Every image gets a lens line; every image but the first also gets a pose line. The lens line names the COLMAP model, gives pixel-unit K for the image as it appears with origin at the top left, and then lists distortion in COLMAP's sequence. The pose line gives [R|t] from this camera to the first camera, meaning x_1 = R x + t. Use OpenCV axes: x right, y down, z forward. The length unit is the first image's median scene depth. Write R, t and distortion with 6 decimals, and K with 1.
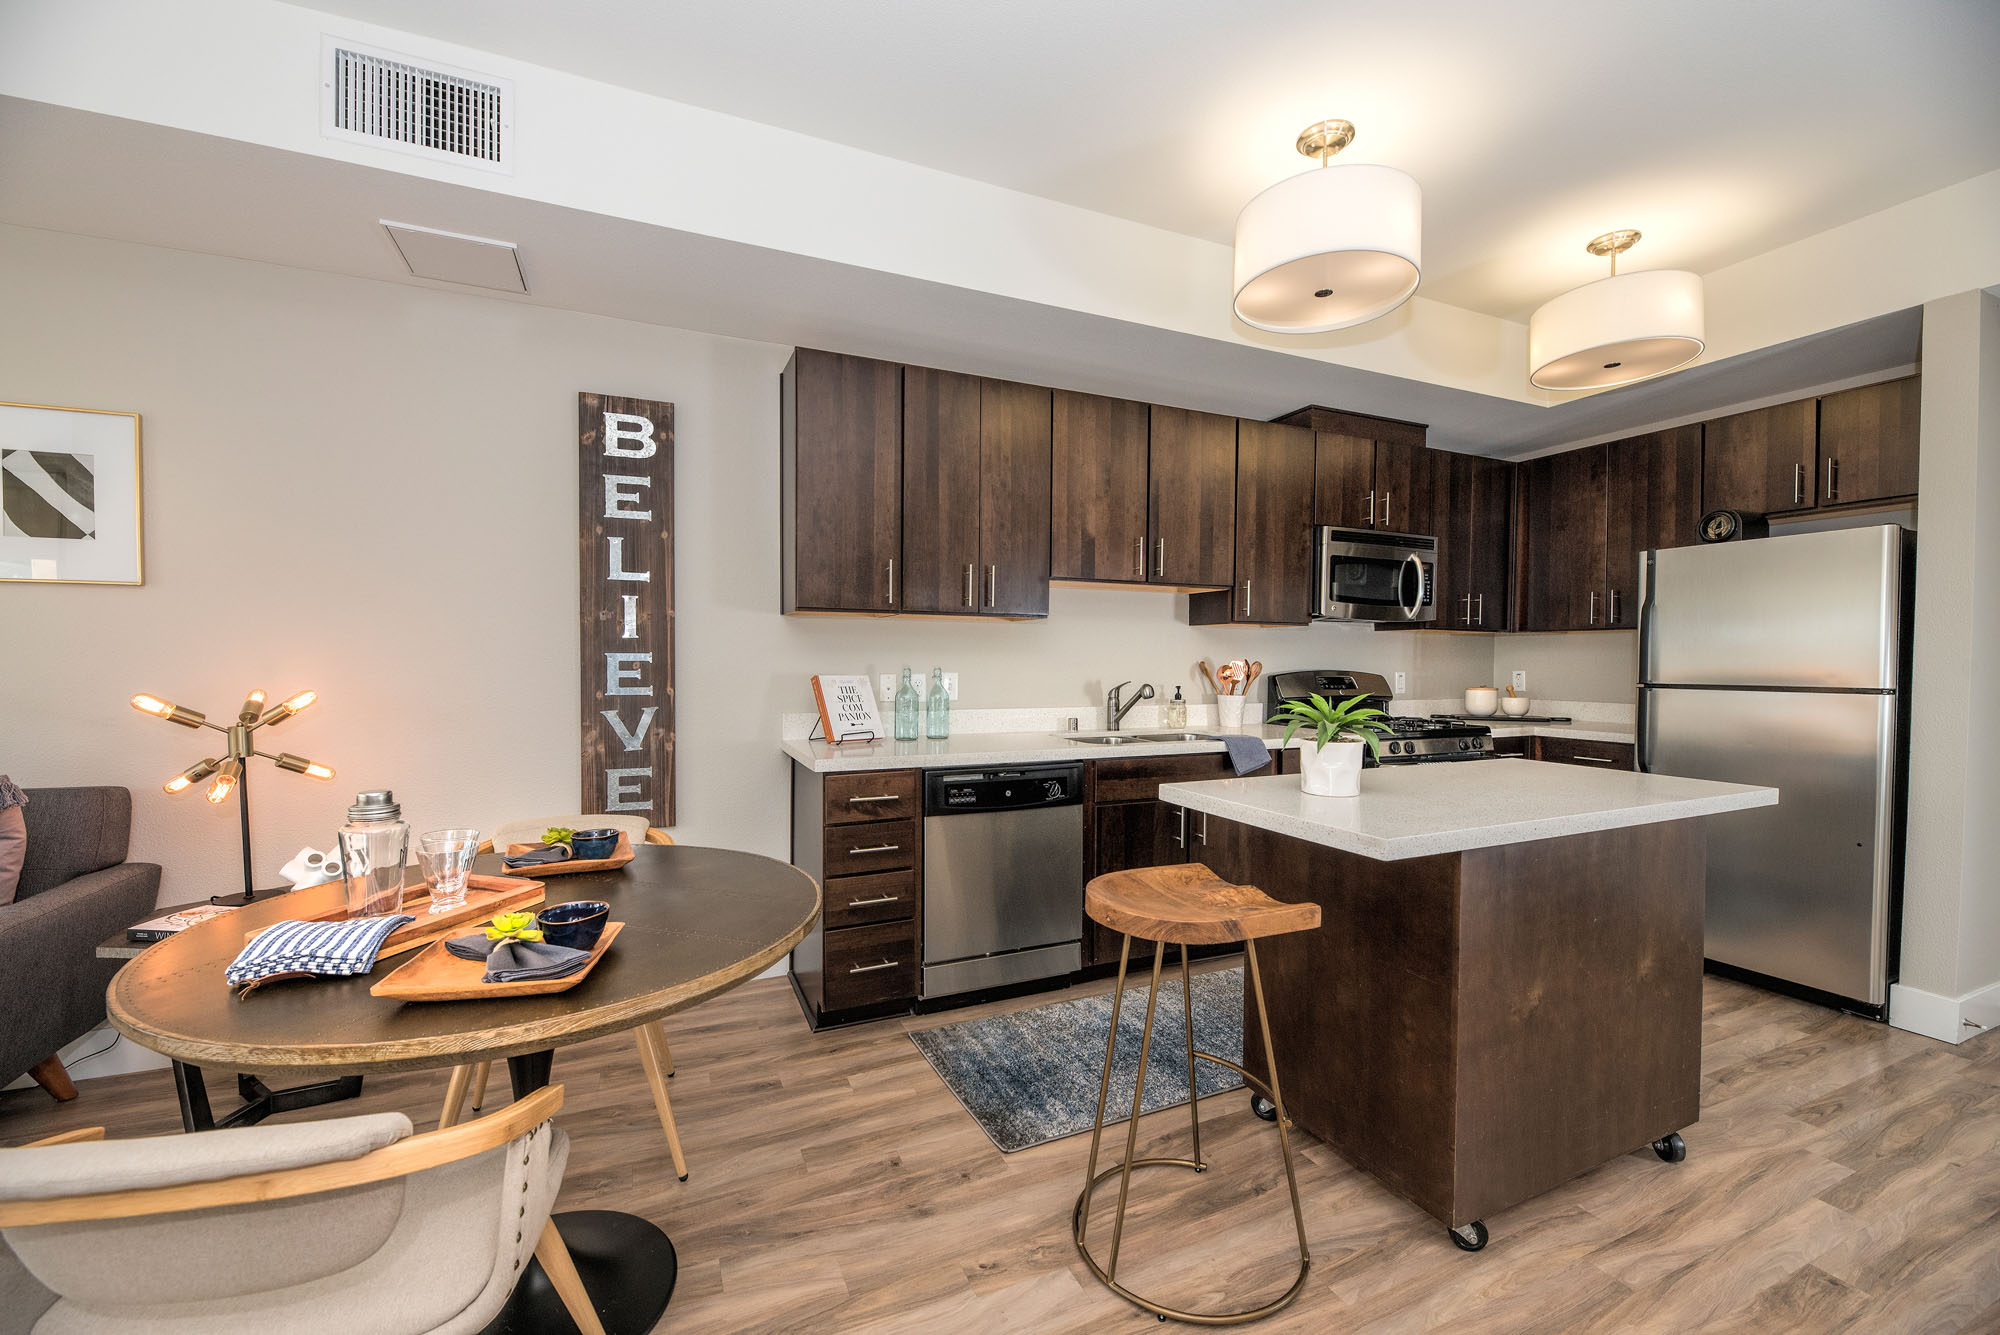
lens RADIAL K [[809.7, 0, 976.6], [0, 809.7, 673.2], [0, 0, 1]] dist [-0.001019, -0.001743]
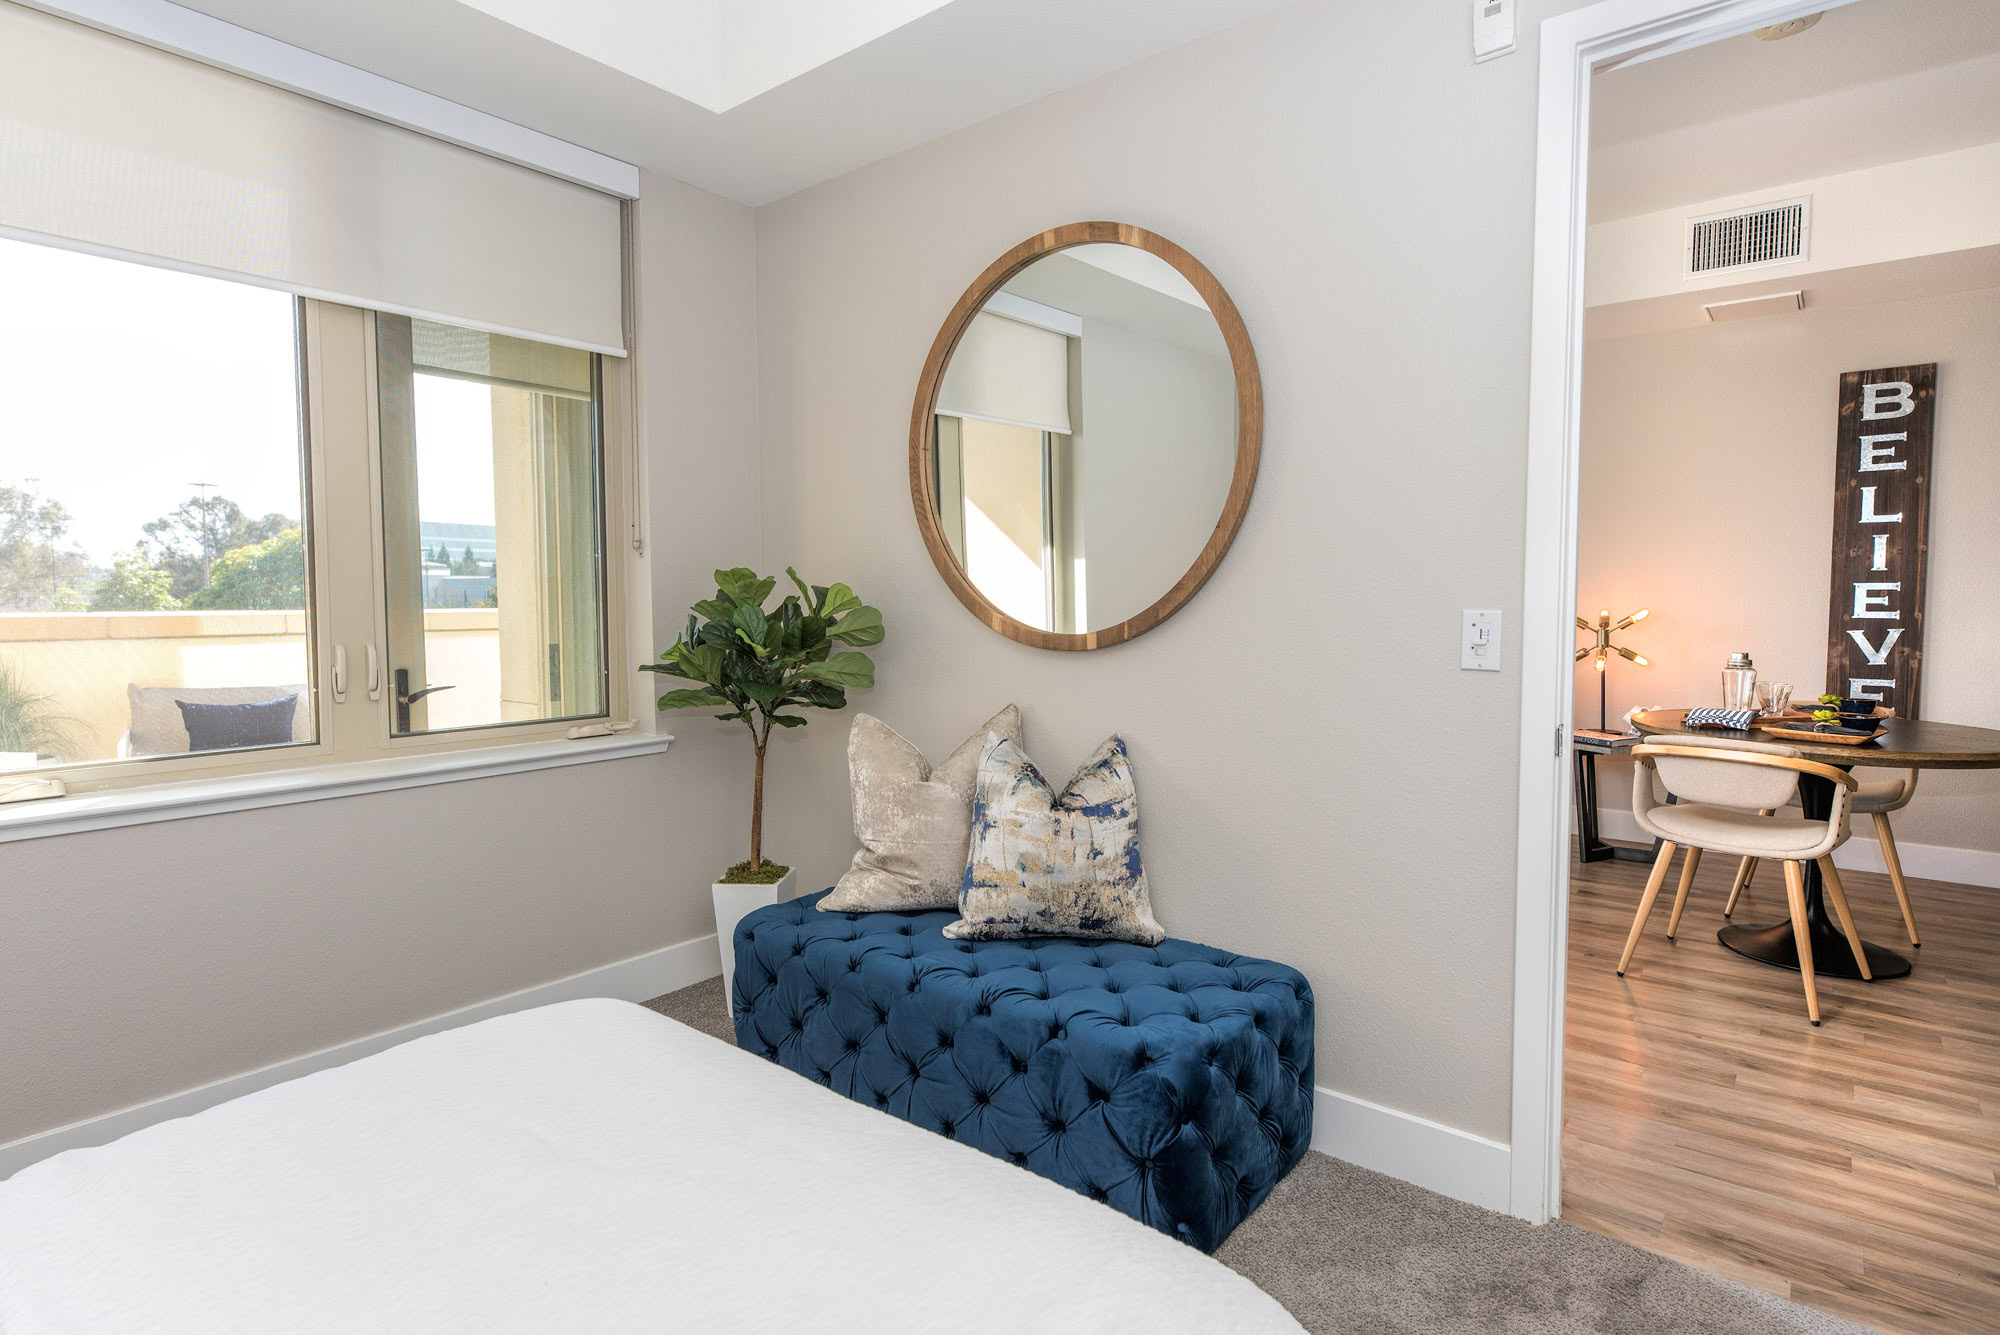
lens RADIAL K [[1023.1, 0, 1017.1], [0, 1023.1, 657.7], [0, 0, 1]] dist [-0.002003, 0.001038]
pose [[0.480773, 0.047561, -0.875554, 0.288494], [-0.012141, 0.998793, 0.047589, 0.029064], [0.876761, -0.012249, 0.480770, -0.845311]]
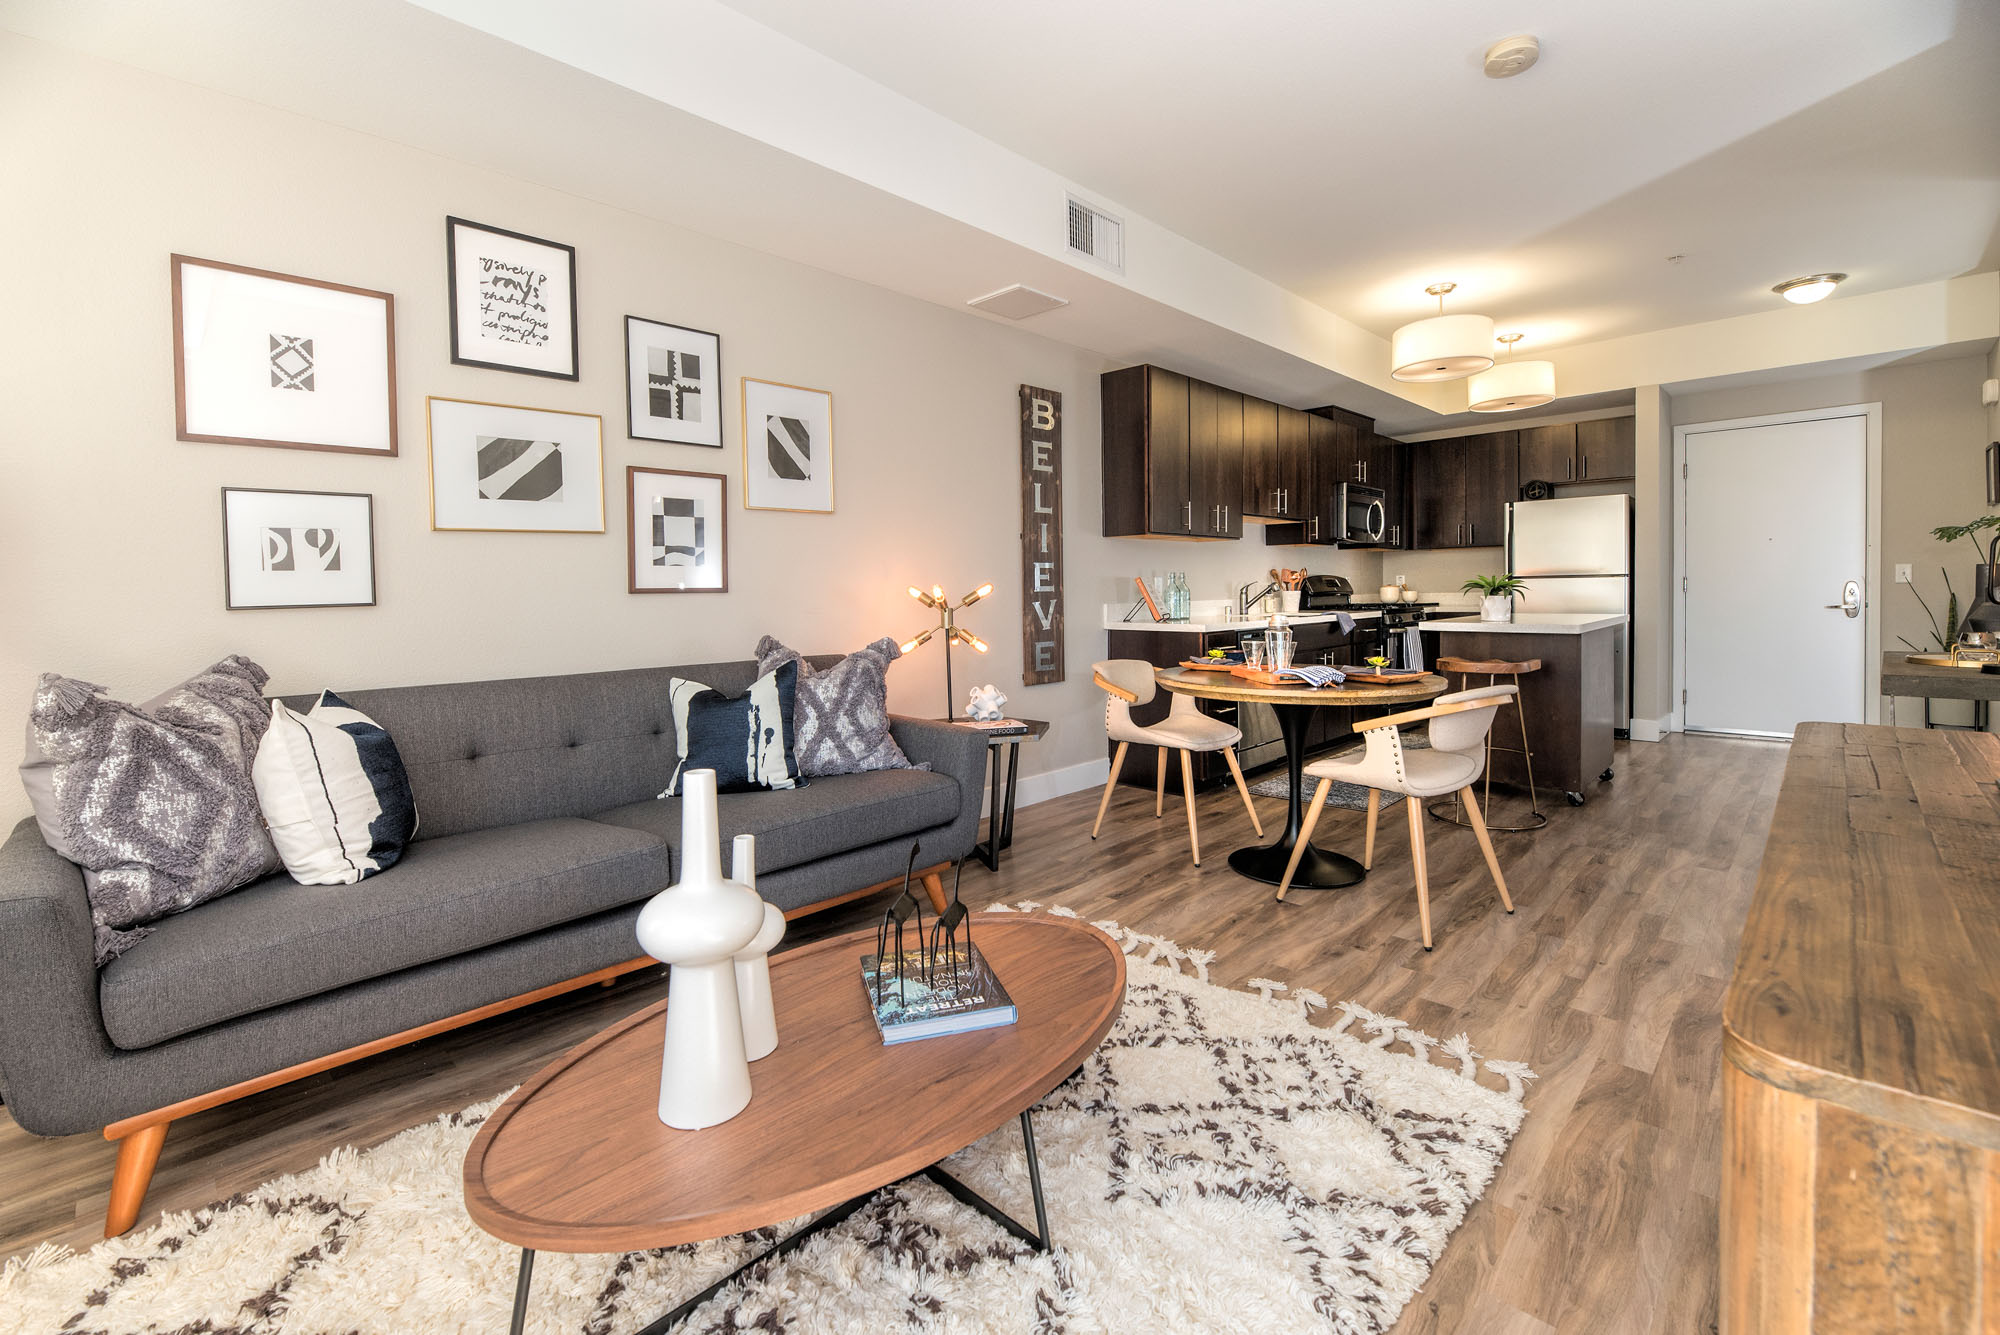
lens RADIAL K [[809.7, 0, 994.1], [0, 809.7, 610.2], [0, 0, 1]] dist [-0.001019, -0.001743]
pose [[0.934982, -0.031240, 0.353317, -1.033547], [0.029339, 0.999512, 0.010736, 0.042852], [-0.353480, 0.000329, 0.935442, -0.341225]]
